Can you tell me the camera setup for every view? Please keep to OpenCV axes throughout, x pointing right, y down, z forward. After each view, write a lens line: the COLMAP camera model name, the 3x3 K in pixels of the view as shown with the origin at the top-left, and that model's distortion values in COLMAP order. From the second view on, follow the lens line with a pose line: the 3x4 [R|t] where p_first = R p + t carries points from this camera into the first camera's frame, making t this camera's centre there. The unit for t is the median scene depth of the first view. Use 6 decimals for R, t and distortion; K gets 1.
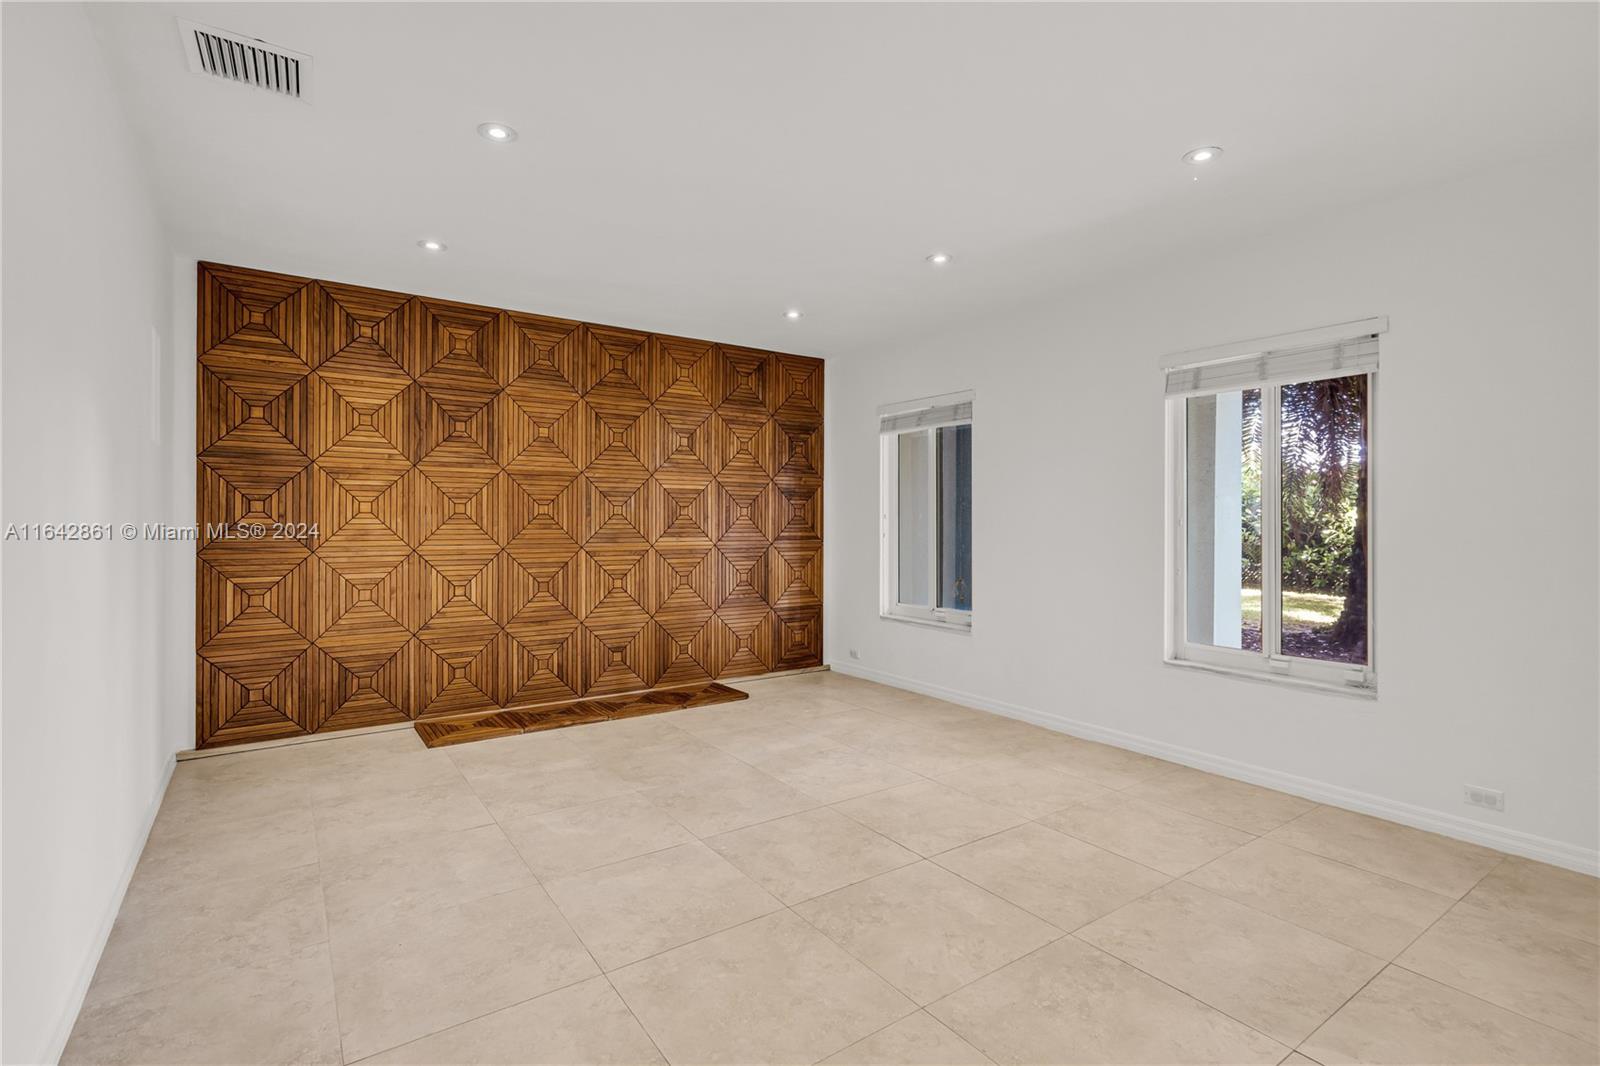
lens RADIAL K [[728.7, 0, 796.4], [0, 728.7, 527.9], [0, 0, 1]] dist [-0.004869, -0.000091]
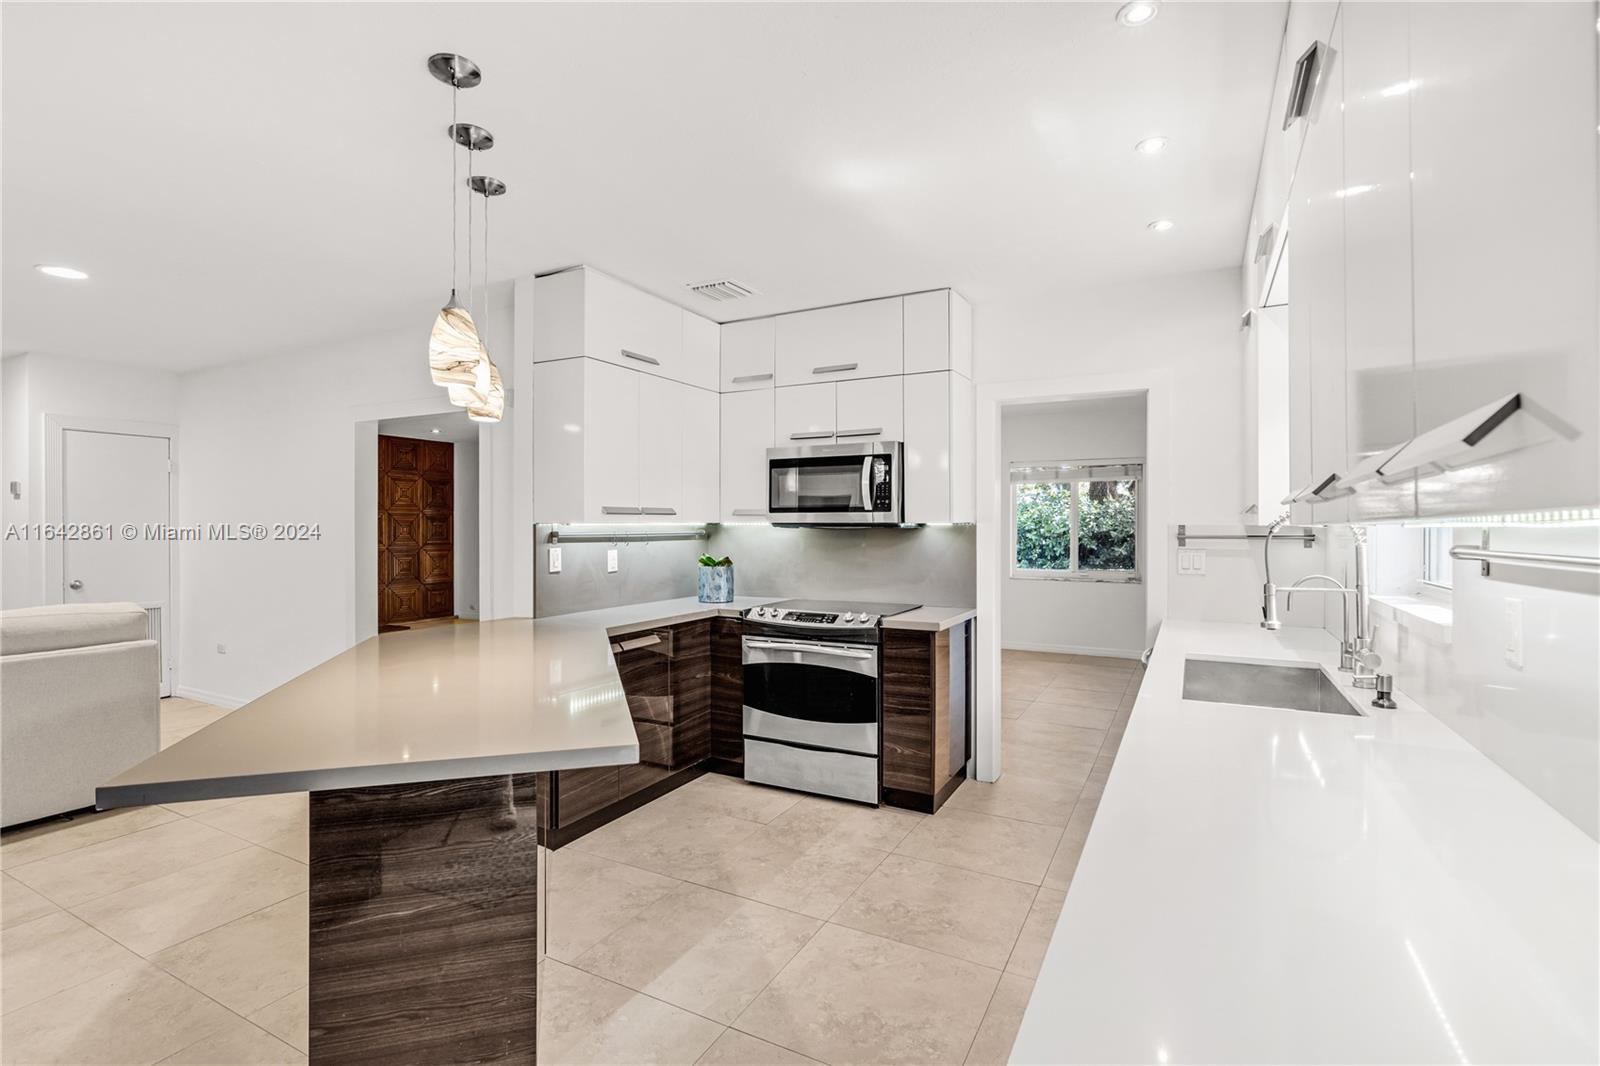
lens RADIAL K [[728.7, 0, 798.1], [0, 728.7, 528.8], [0, 0, 1]] dist [-0.004869, -0.000091]
pose [[0.888802, -0.003162, 0.458281, -0.032984], [0.004615, 0.999987, -0.002051, -0.016690], [-0.458268, 0.003938, 0.888805, -1.058600]]
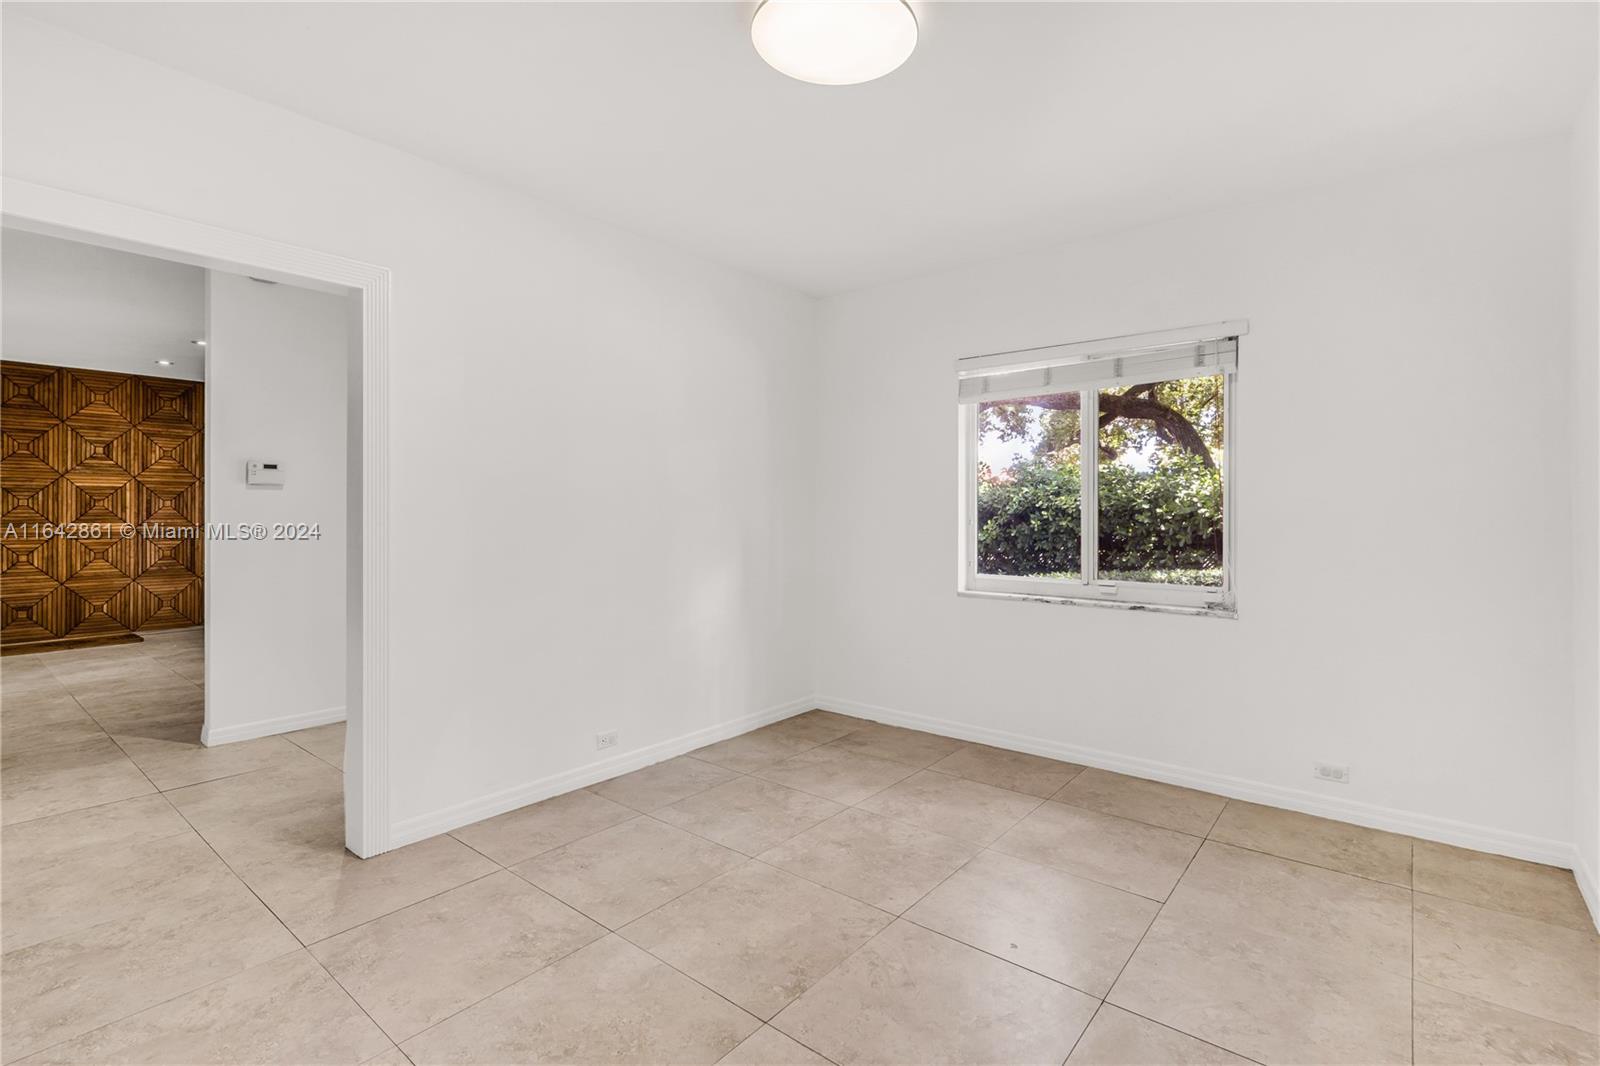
lens RADIAL K [[728.7, 0, 803.3], [0, 728.7, 517.9], [0, 0, 1]] dist [-0.004869, -0.000091]
pose [[0.960717, -0.003129, 0.277513, 0.685417], [0.003041, 0.999995, 0.000747, 0.006217], [-0.277514, 0.000126, 0.960722, -0.593003]]
